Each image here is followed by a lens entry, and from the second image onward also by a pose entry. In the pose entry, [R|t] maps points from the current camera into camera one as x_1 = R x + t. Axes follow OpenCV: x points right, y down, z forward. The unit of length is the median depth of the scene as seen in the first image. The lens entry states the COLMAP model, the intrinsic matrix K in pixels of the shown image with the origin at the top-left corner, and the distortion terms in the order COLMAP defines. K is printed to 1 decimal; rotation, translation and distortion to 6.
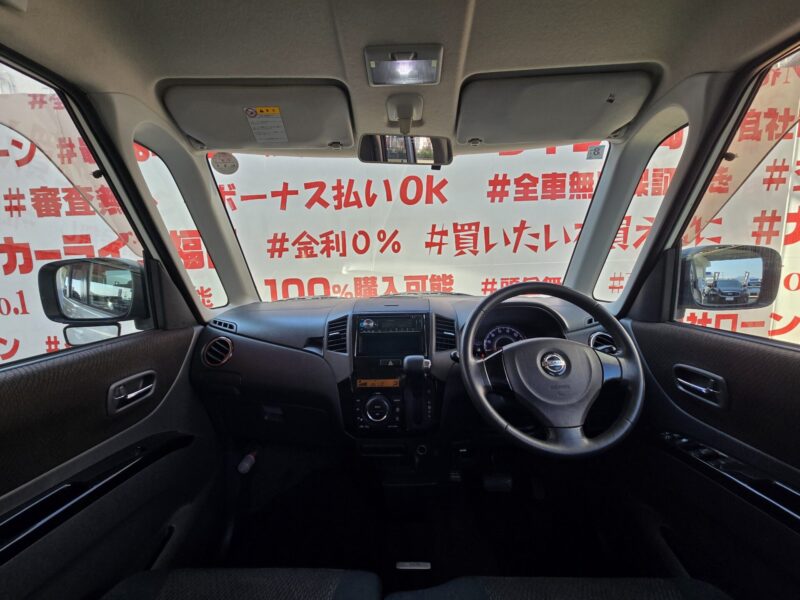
lens RADIAL K [[325.6, 0, 401.6], [0, 325.6, 299.2], [0, 0, 1]] dist [-0.010511, -0.000034]
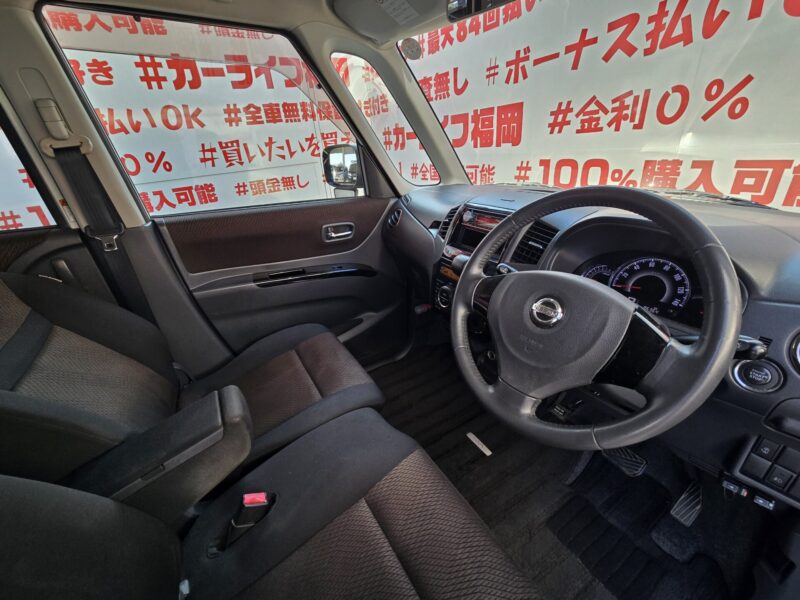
lens RADIAL K [[326.7, 0, 397.1], [0, 326.7, 294.6], [0, 0, 1]] dist [-0.004348, 0.000196]
pose [[0.529765, 0.348104, -0.773416, 0.240523], [-0.067017, 0.926221, 0.370975, -0.021359], [0.845493, -0.144697, 0.514008, 0.108139]]
